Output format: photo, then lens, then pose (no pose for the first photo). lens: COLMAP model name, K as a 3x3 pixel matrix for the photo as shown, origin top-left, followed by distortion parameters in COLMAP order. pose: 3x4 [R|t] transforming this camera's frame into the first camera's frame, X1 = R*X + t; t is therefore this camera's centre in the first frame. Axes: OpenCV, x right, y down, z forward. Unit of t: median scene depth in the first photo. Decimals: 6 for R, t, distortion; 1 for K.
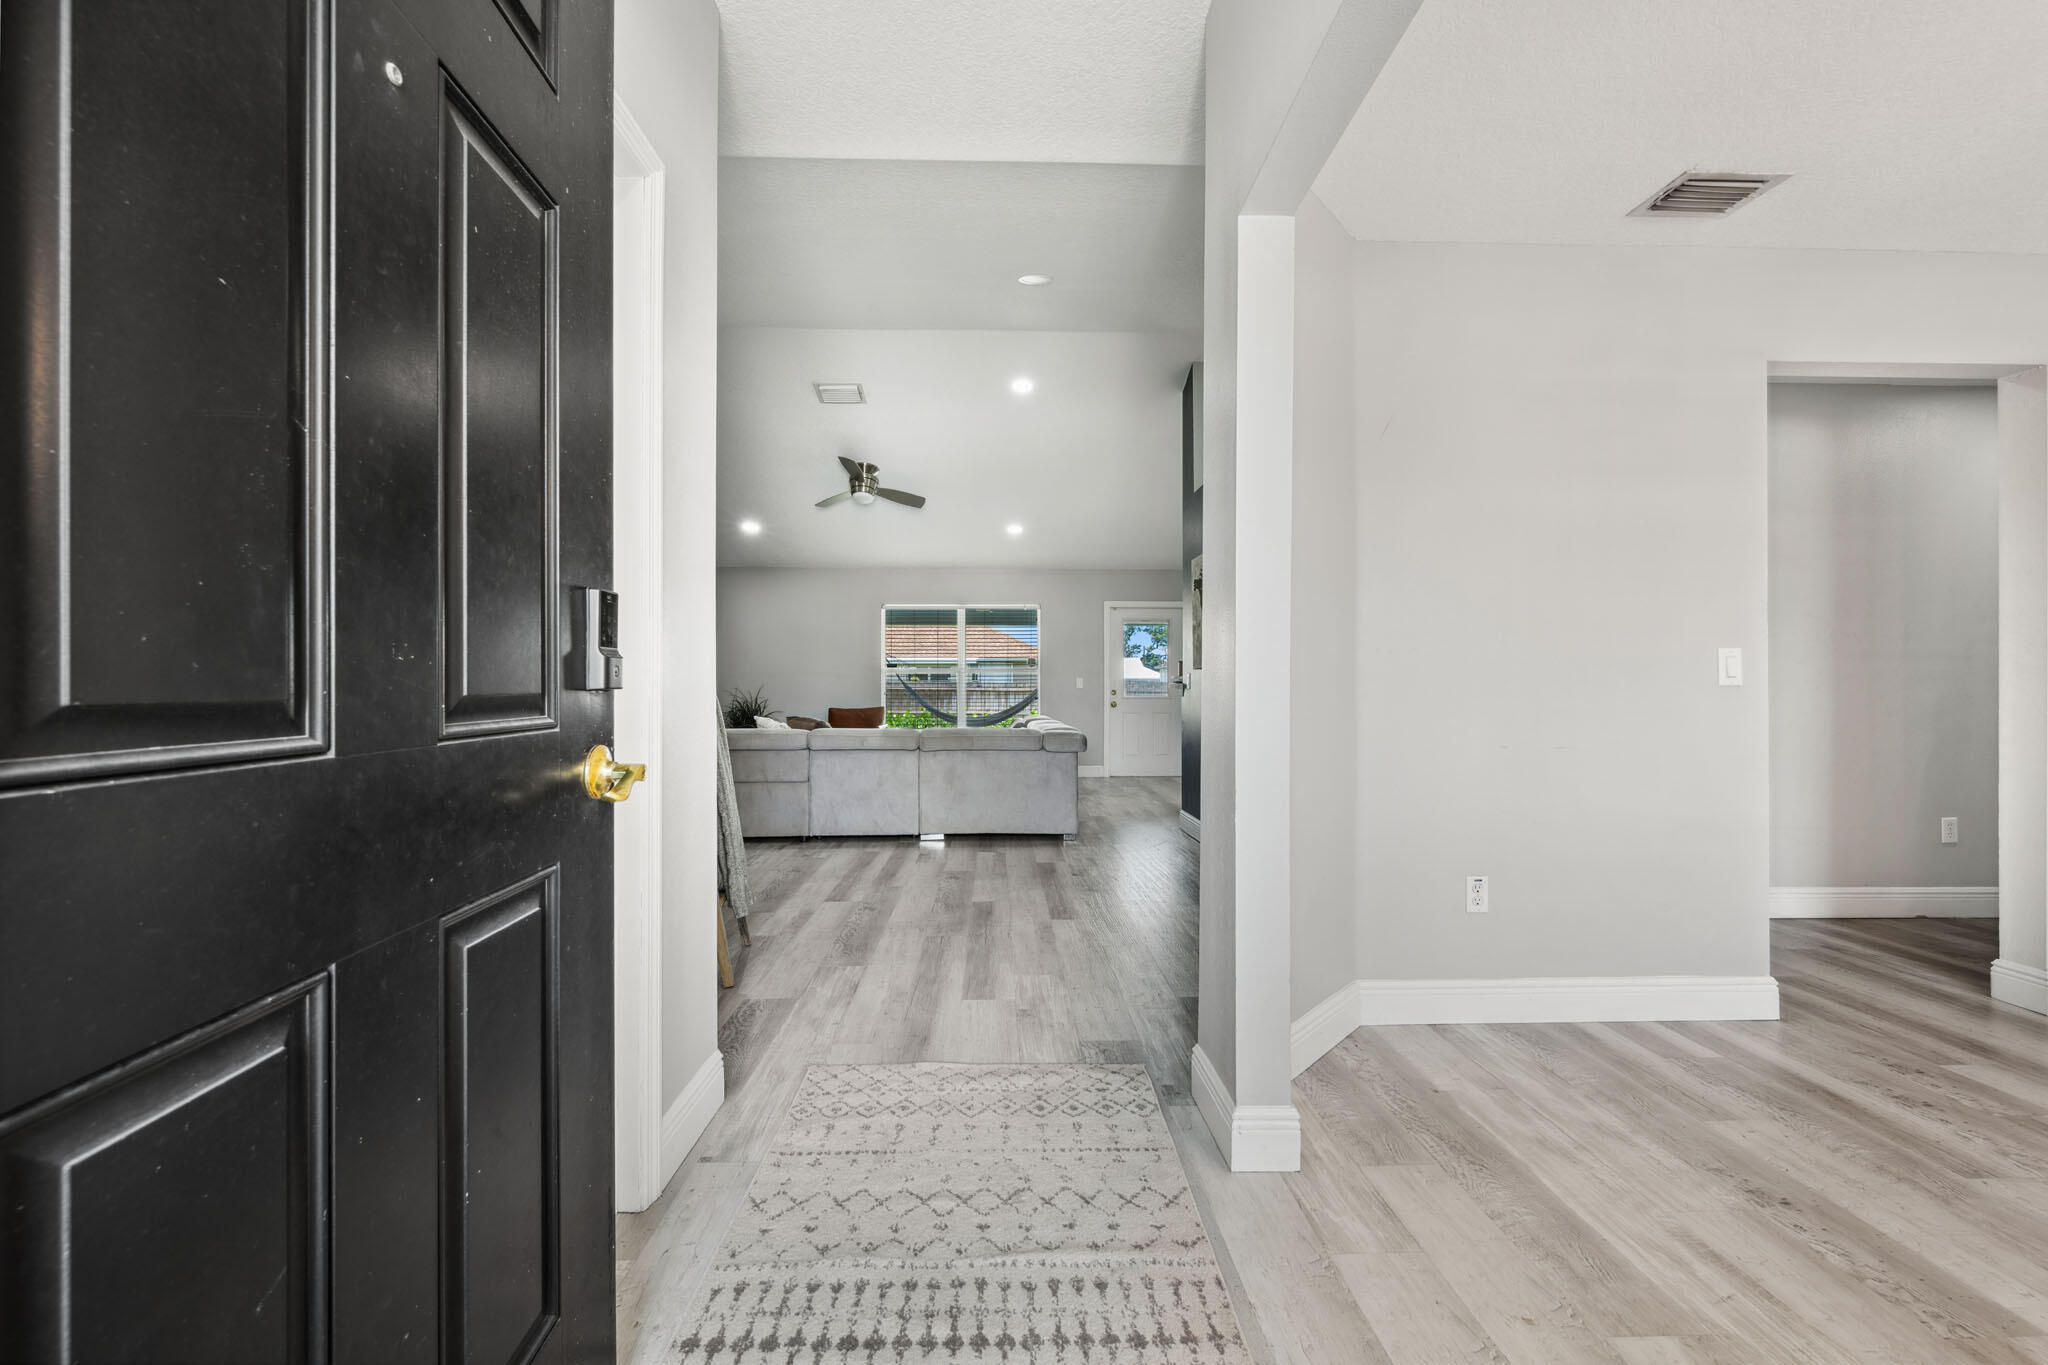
lens RADIAL K [[808.5, 0, 1012.2], [0, 808.5, 692.6], [0, 0, 1]] dist [0.002059, -0.000743]
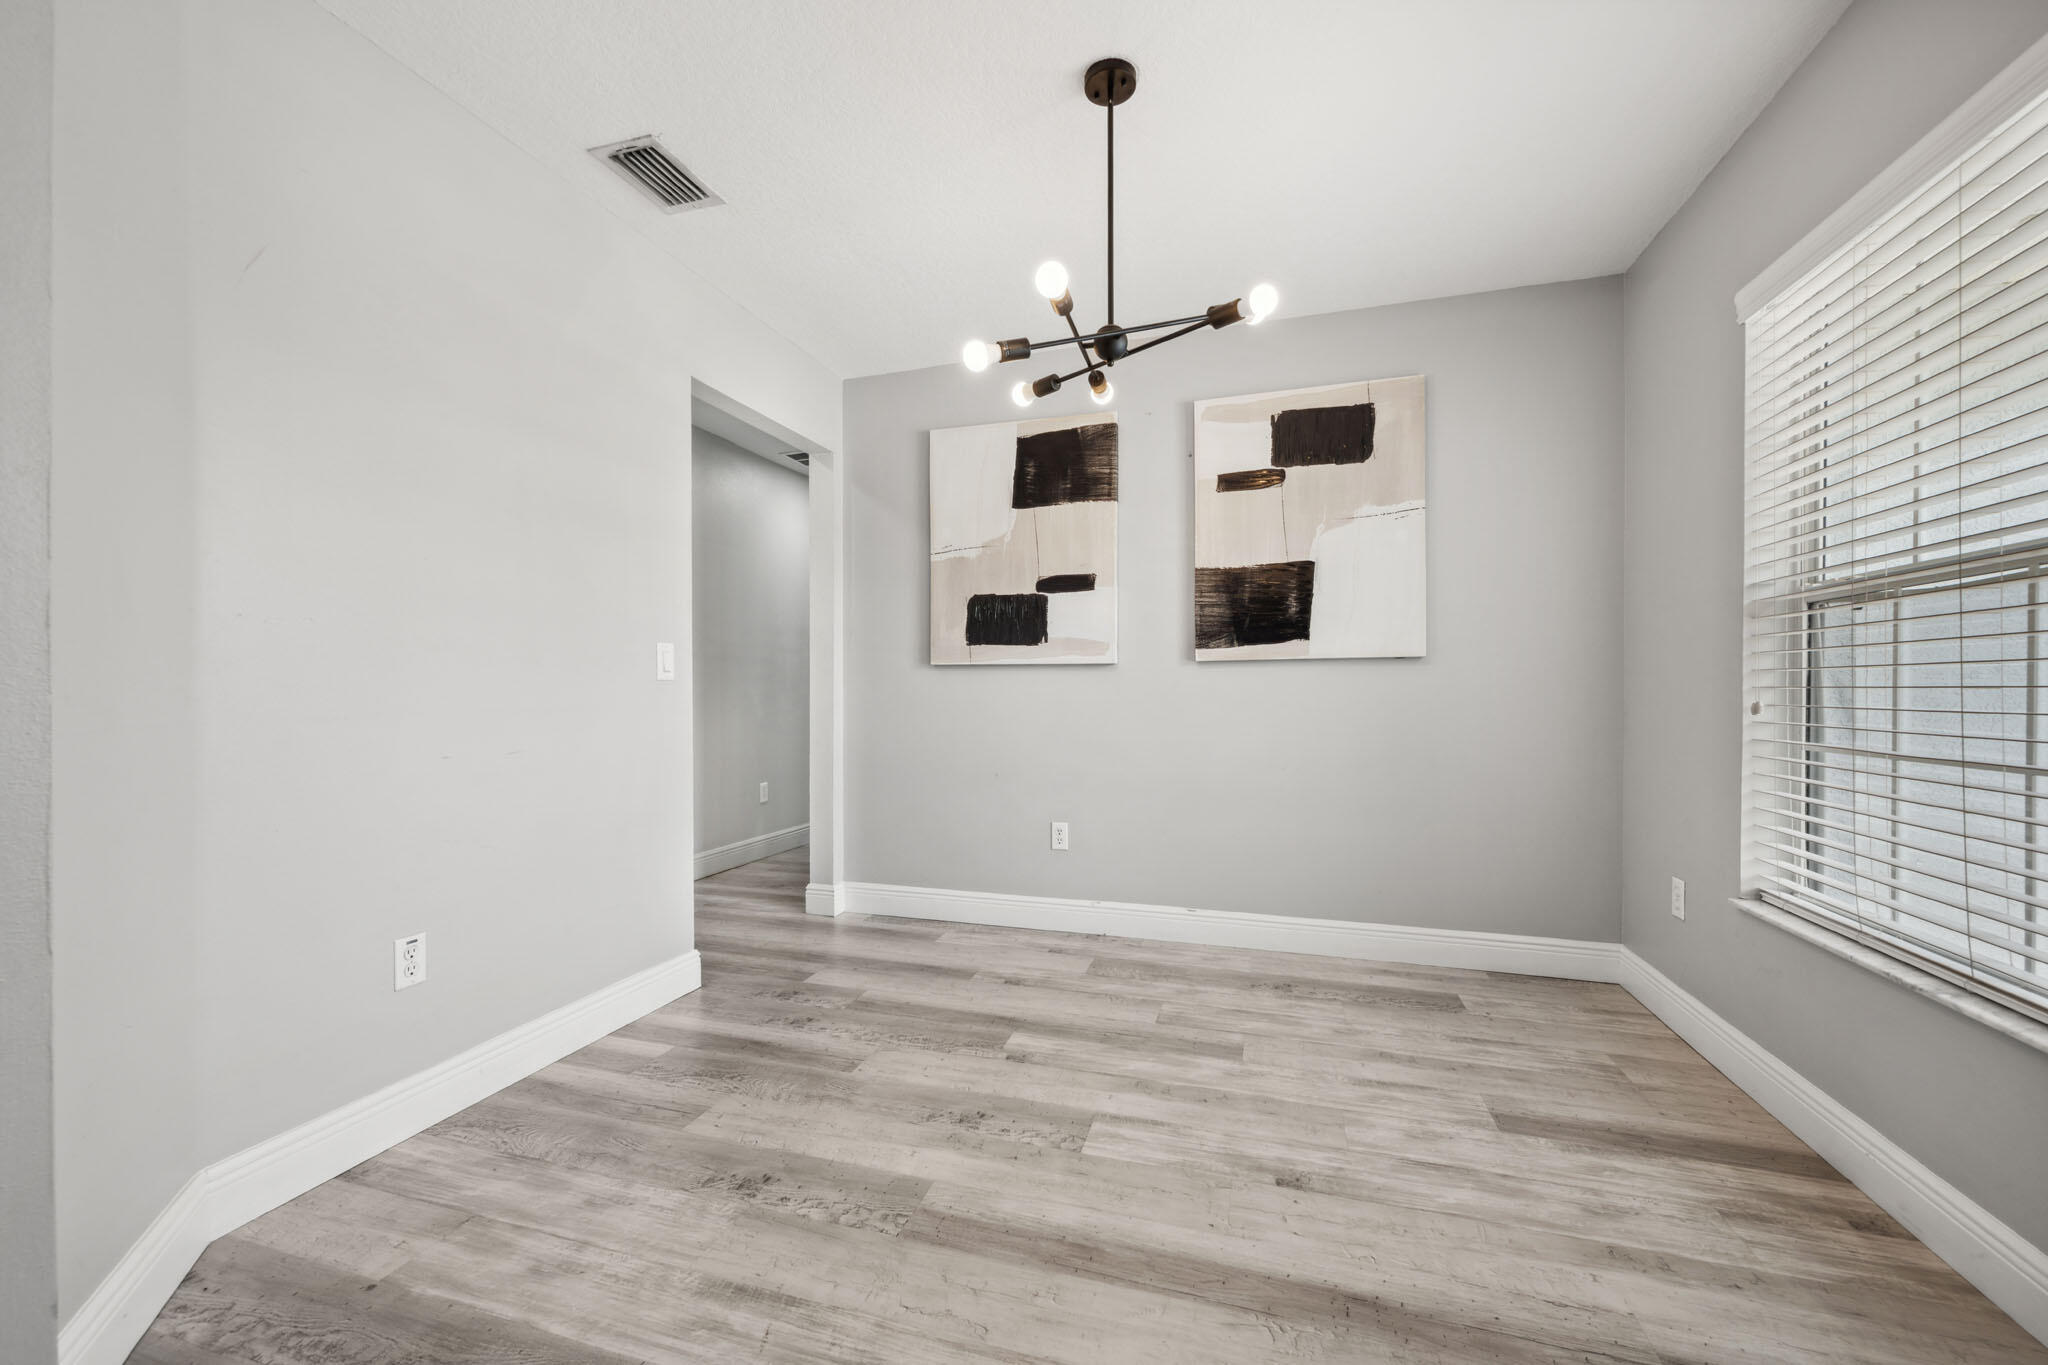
lens RADIAL K [[808.5, 0, 1027.0], [0, 808.5, 689.3], [0, 0, 1]] dist [0.002059, -0.000743]
pose [[0.323852, -0.002696, 0.946104, 0.074724], [0.010239, 0.999947, -0.000656, 0.010906], [-0.946052, 0.009900, 0.323862, 0.279700]]
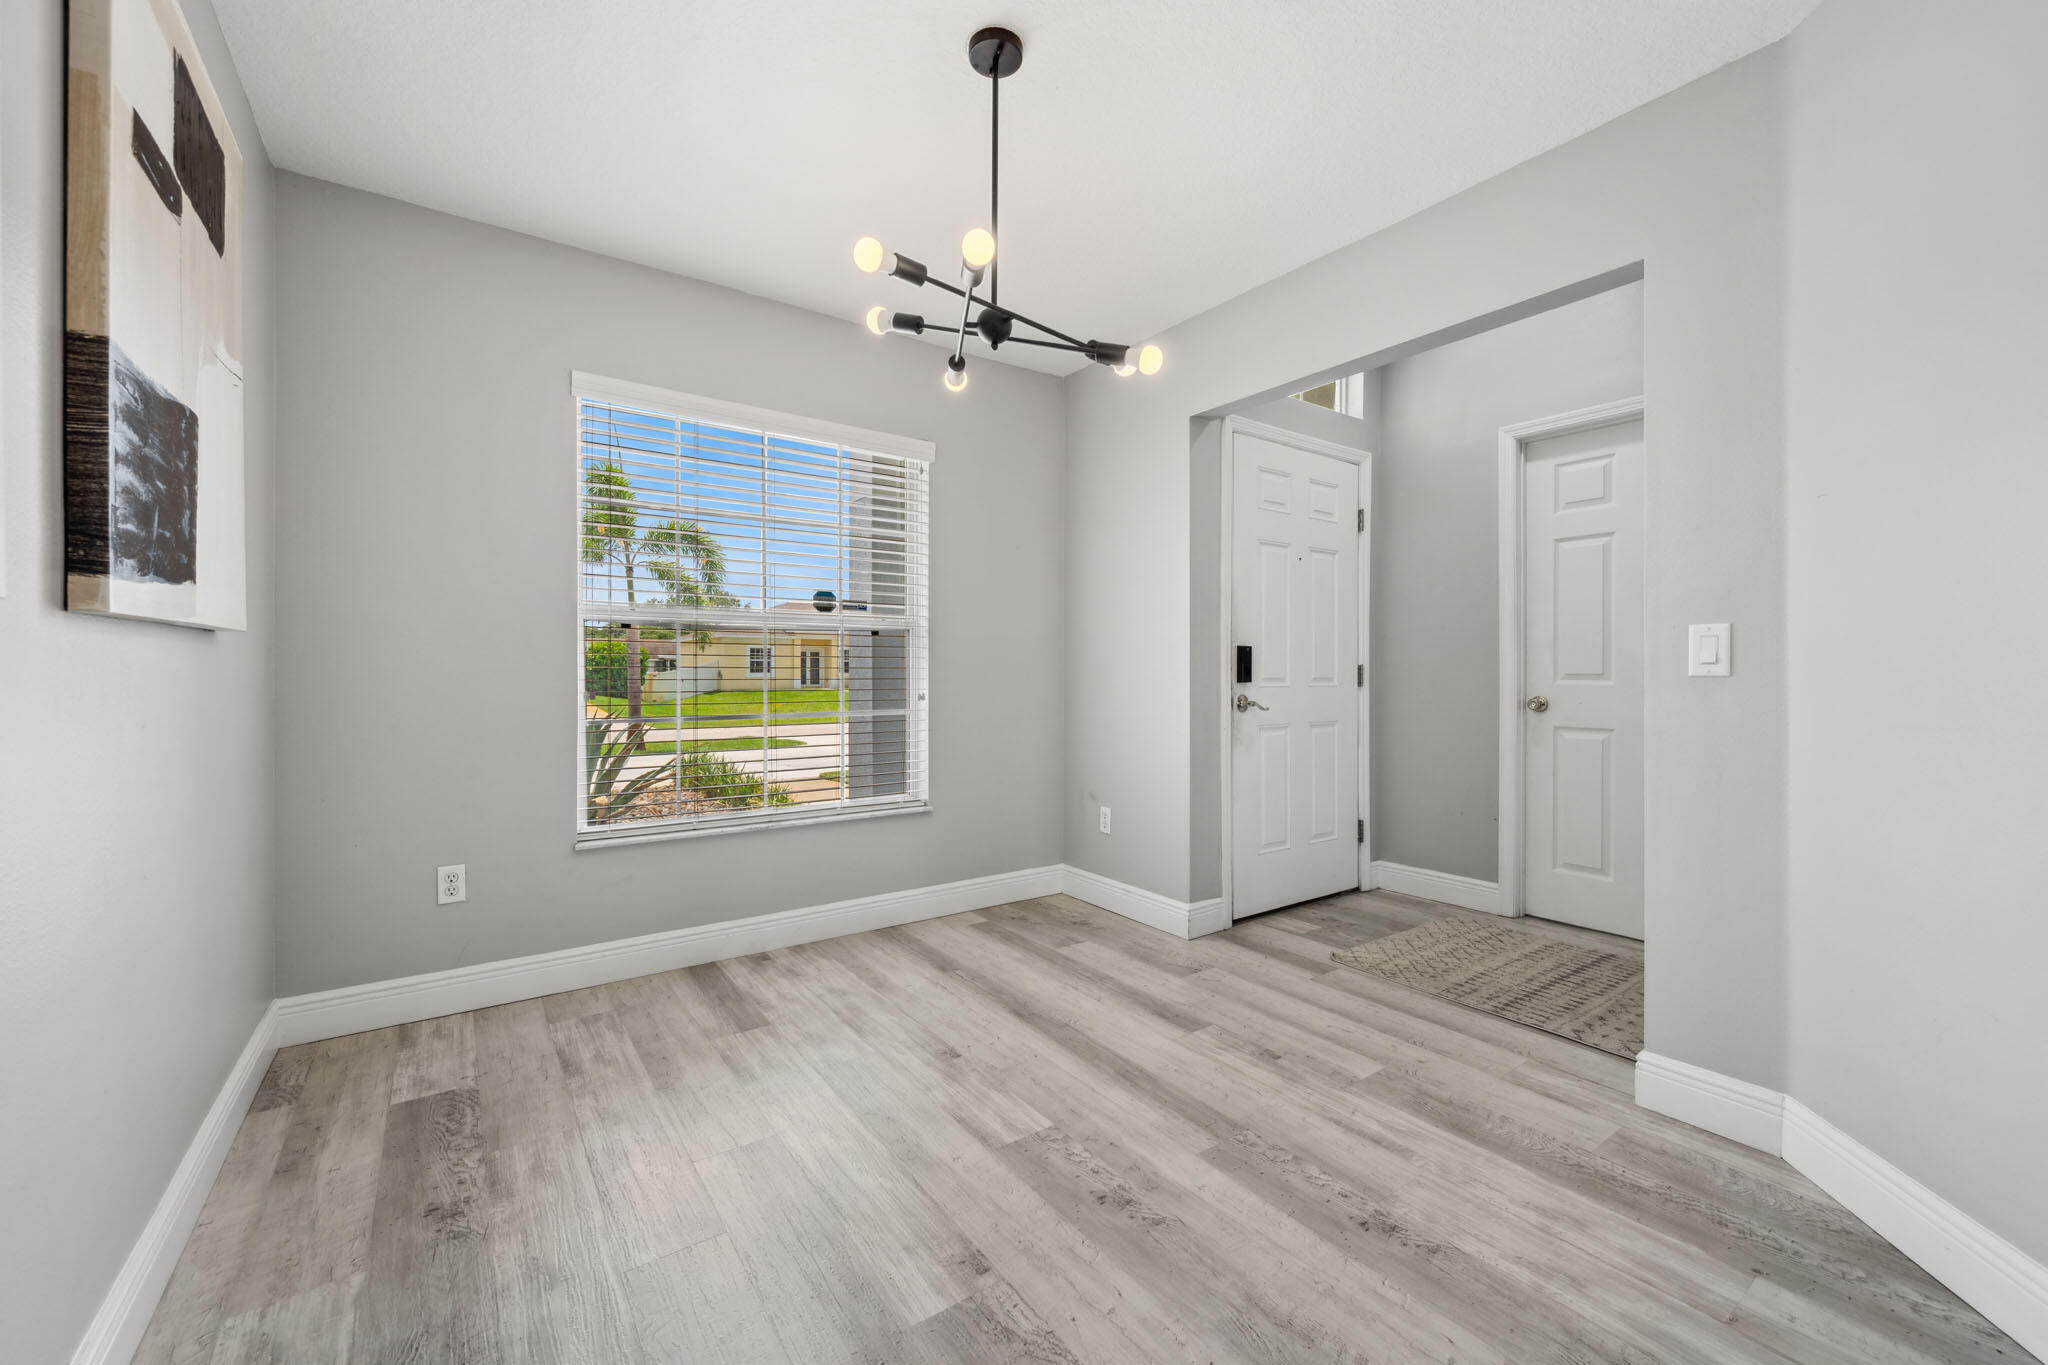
lens RADIAL K [[808.5, 0, 1017.4], [0, 808.5, 673.2], [0, 0, 1]] dist [0.002059, -0.000743]
pose [[-0.836167, -0.002073, -0.548471, 1.447415], [-0.008787, 0.999915, 0.009618, -0.012966], [0.548404, 0.012862, -0.836114, 1.245497]]
